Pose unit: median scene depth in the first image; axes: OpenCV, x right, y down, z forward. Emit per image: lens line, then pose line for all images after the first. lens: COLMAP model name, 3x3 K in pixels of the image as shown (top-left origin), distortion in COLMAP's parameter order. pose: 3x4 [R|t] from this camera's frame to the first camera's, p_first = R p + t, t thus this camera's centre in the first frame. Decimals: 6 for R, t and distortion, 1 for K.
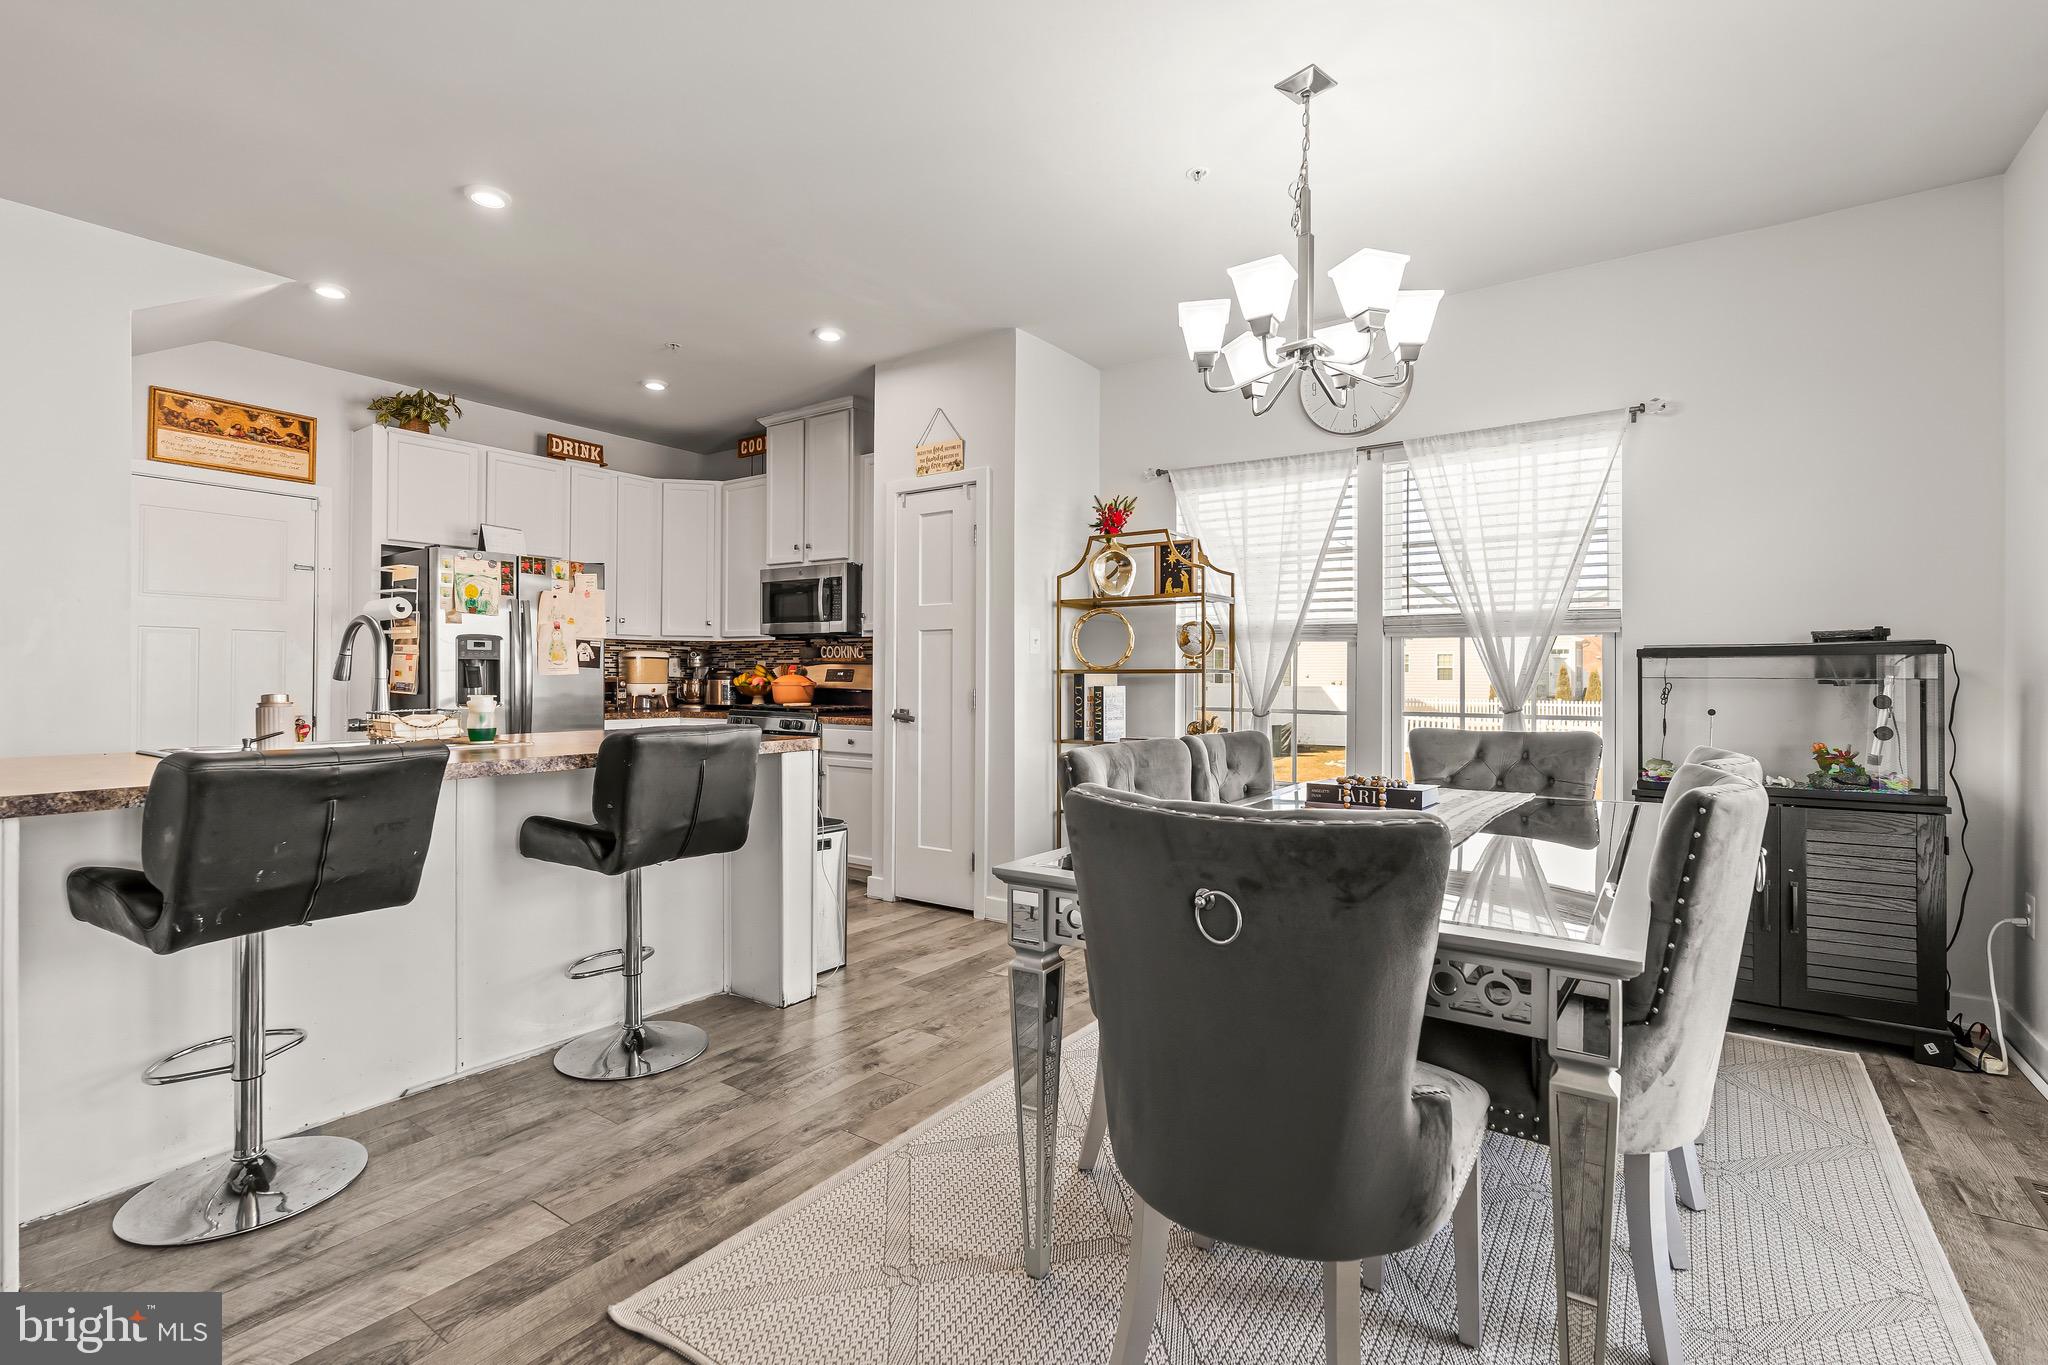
lens RADIAL K [[923.8, 0, 1028.5], [0, 923.8, 674.1], [0, 0, 1]] dist [-0.008571, 0.001256]
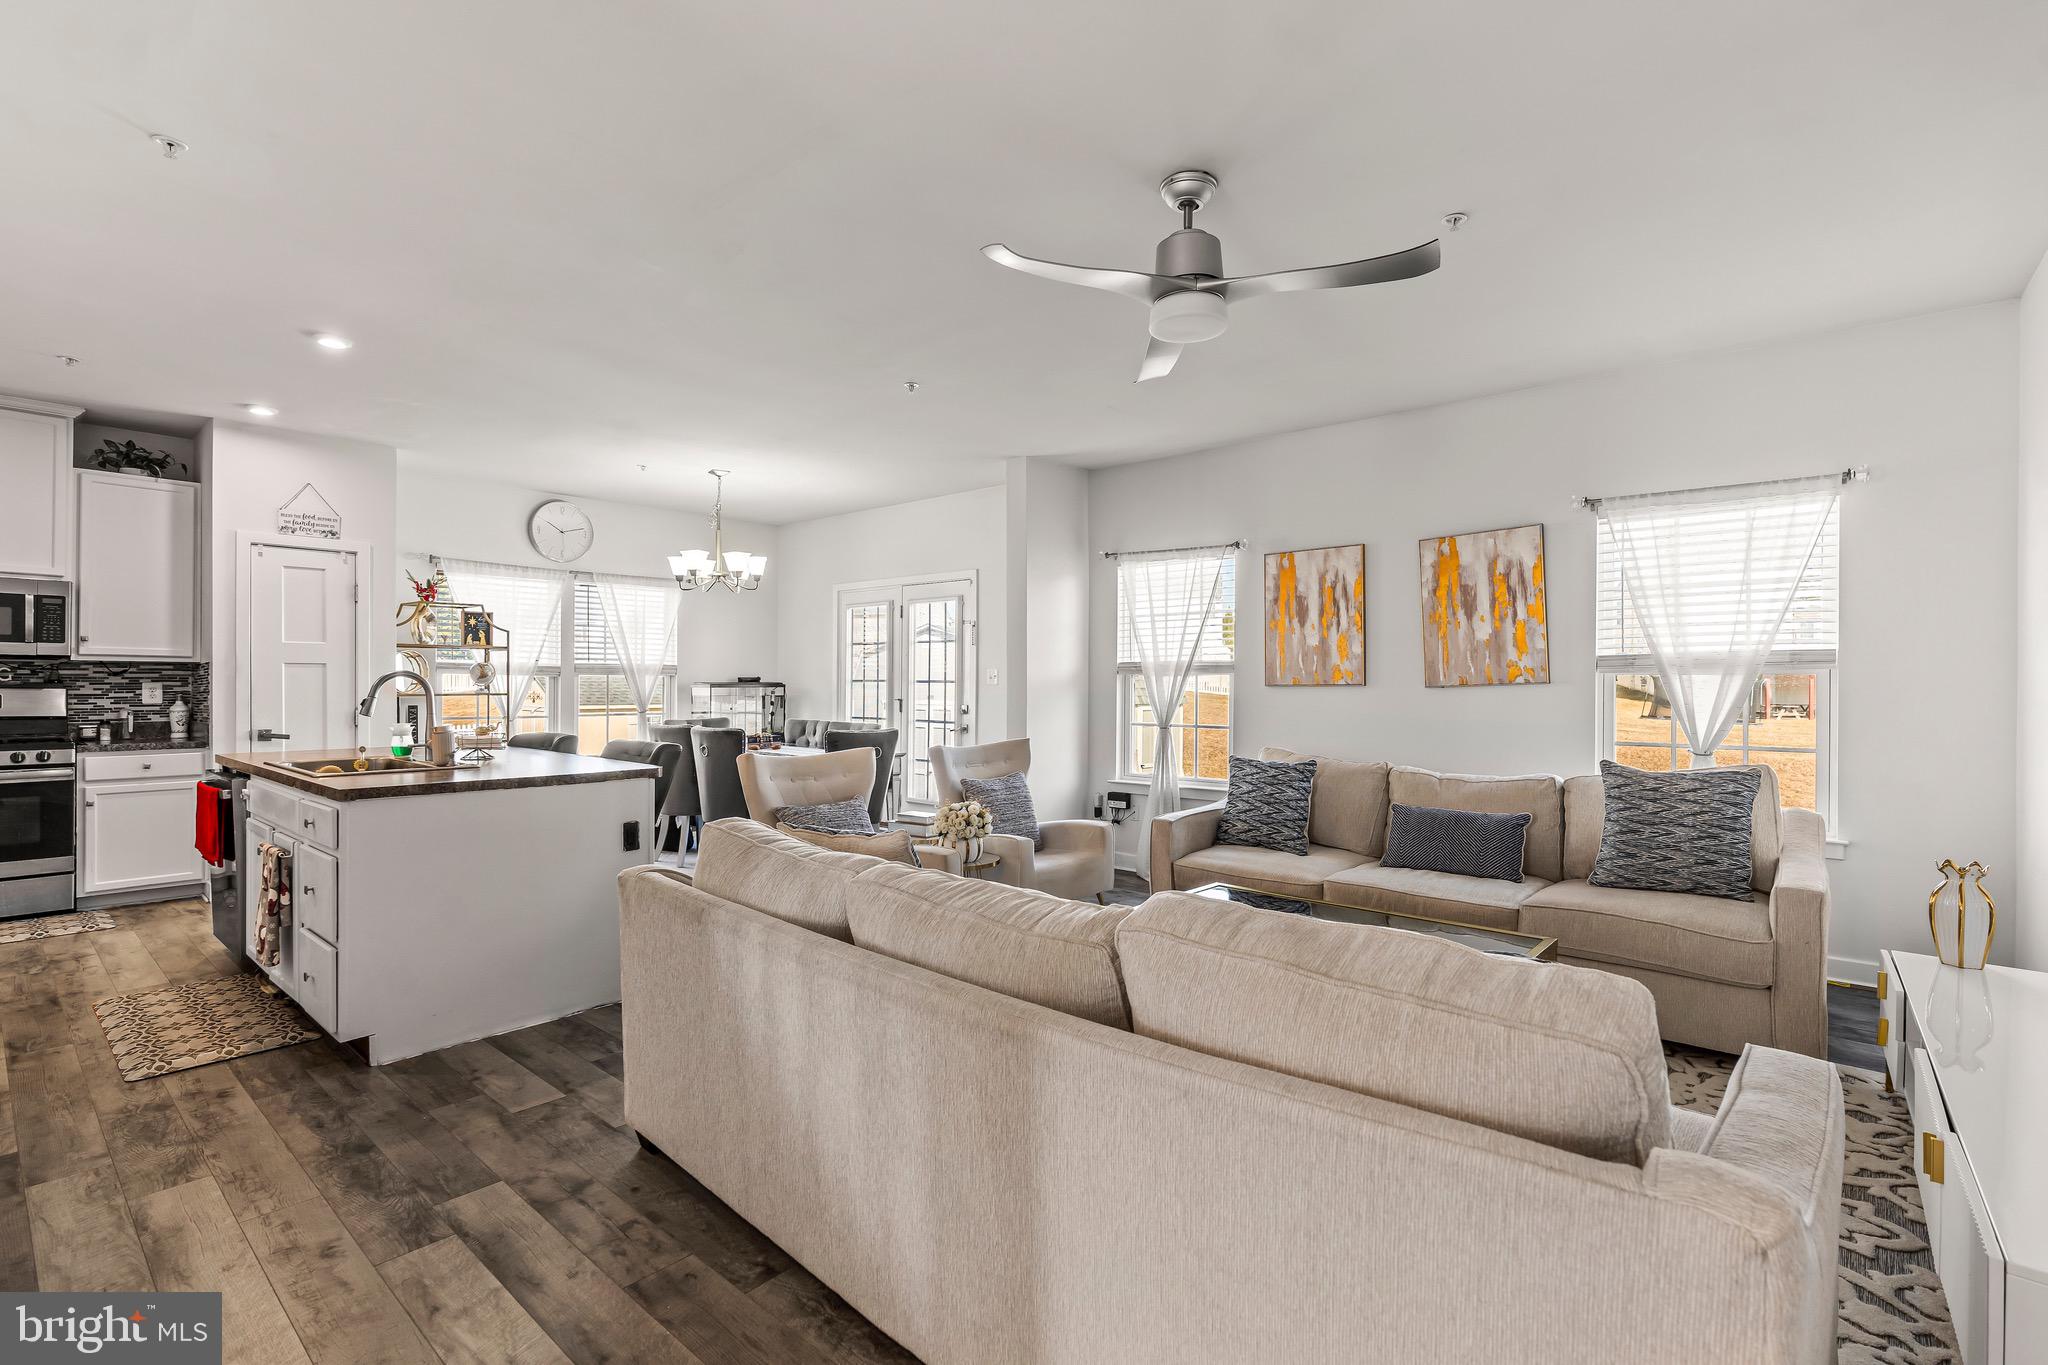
lens RADIAL K [[923.8, 0, 1021.4], [0, 923.8, 684.2], [0, 0, 1]] dist [-0.008571, 0.001256]
pose [[0.105832, -0.006586, 0.994362, -1.148862], [-0.008437, 0.999936, 0.007521, -0.035222], [-0.994348, -0.009185, 0.105769, -0.074491]]
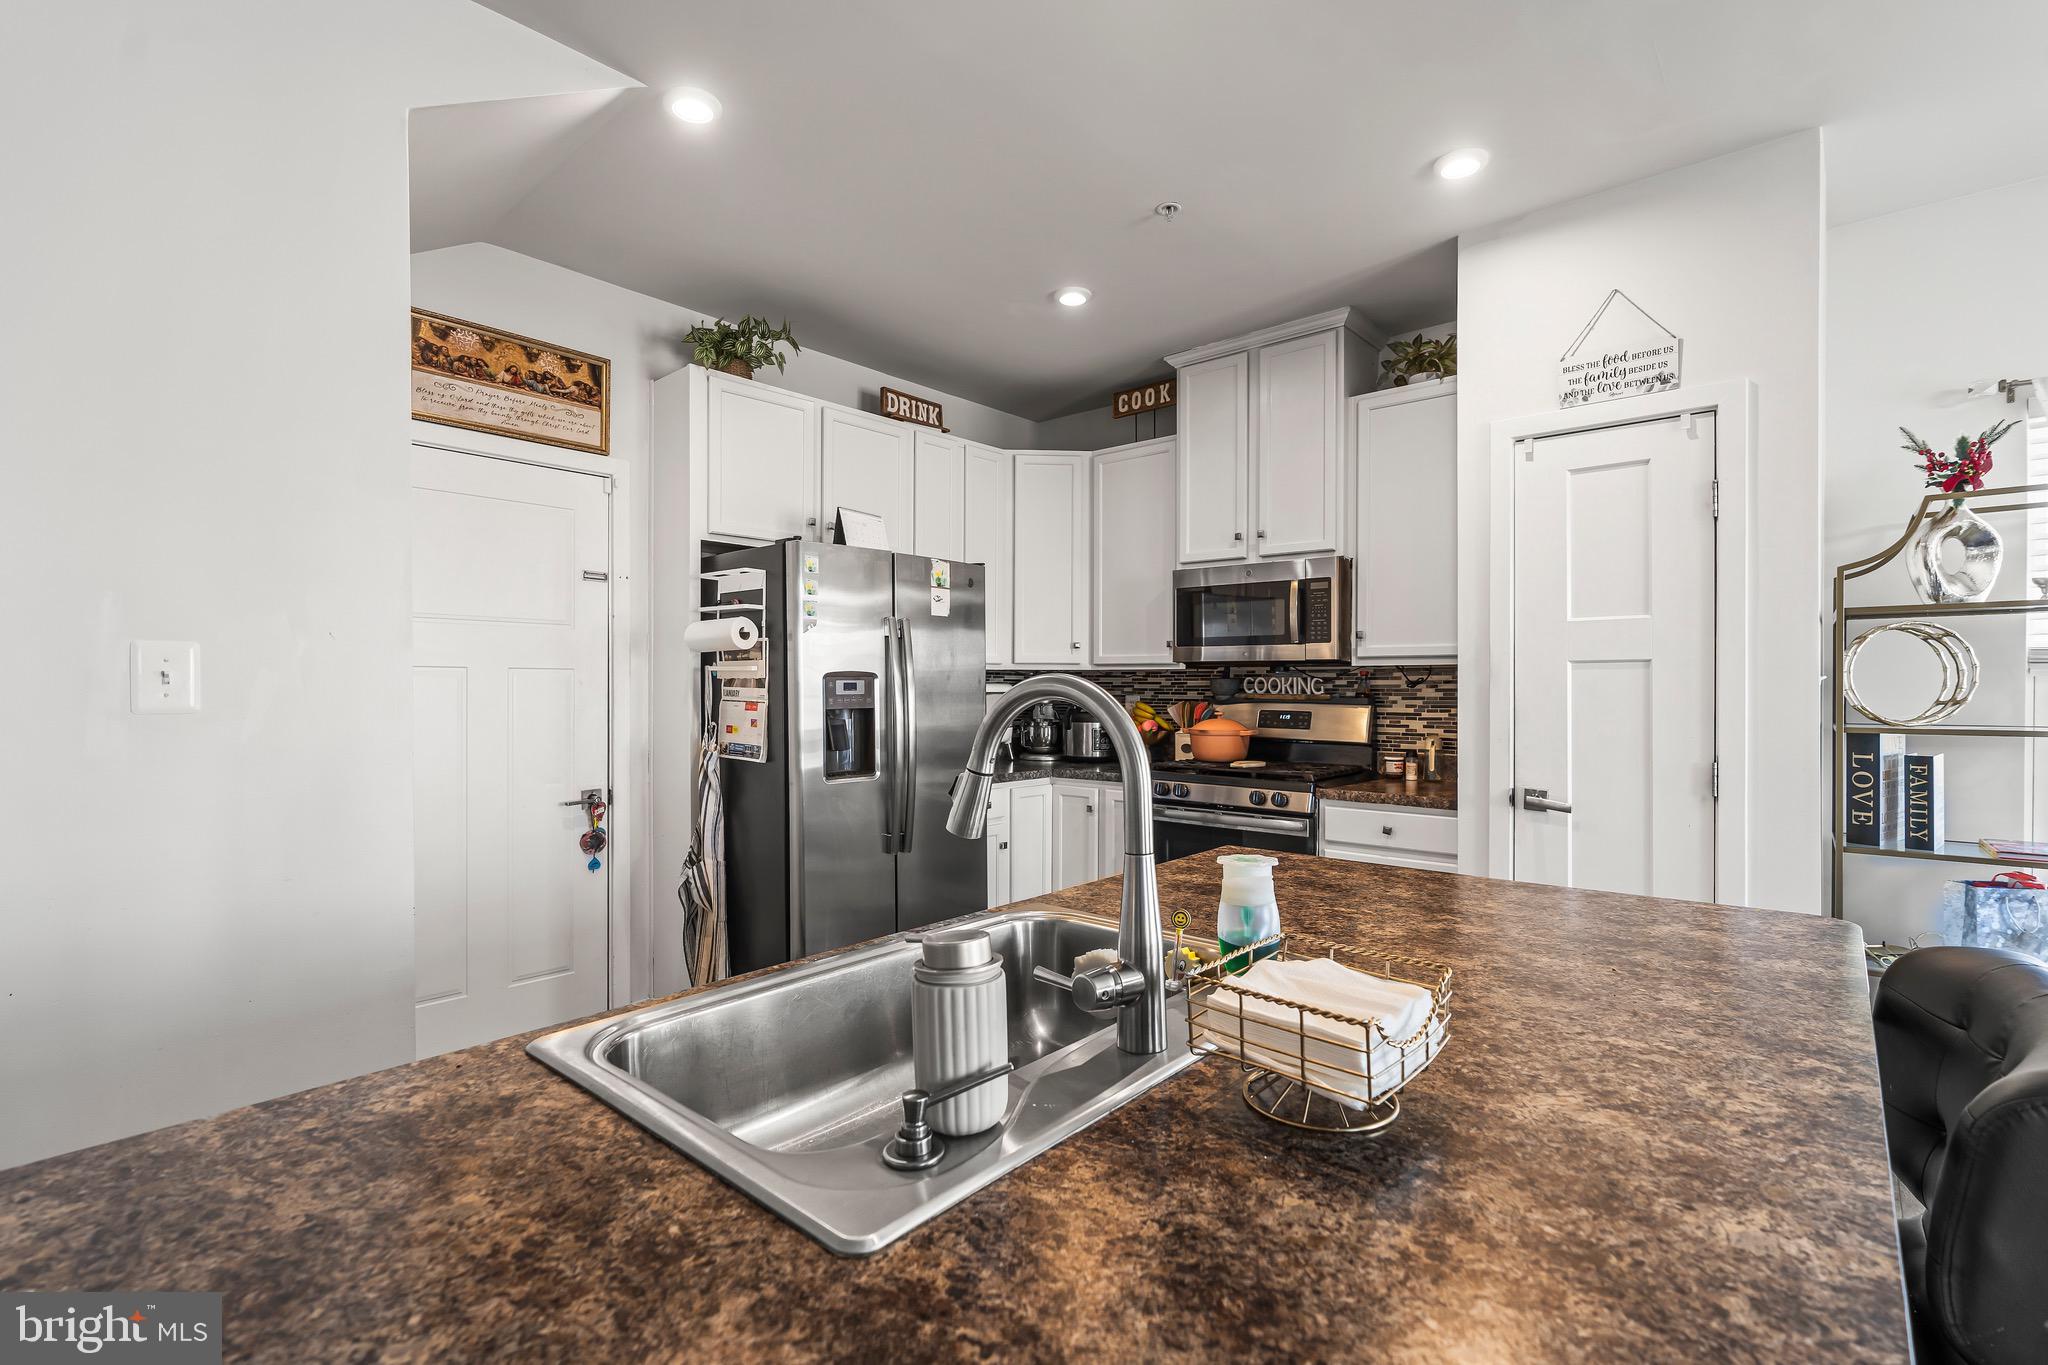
lens RADIAL K [[923.8, 0, 1032.9], [0, 923.8, 692.8], [0, 0, 1]] dist [-0.008571, 0.001256]
pose [[0.994071, -0.004502, -0.108643, -0.385292], [0.005886, 0.999906, 0.012419, -0.034598], [0.108577, -0.012985, 0.994003, 0.342843]]
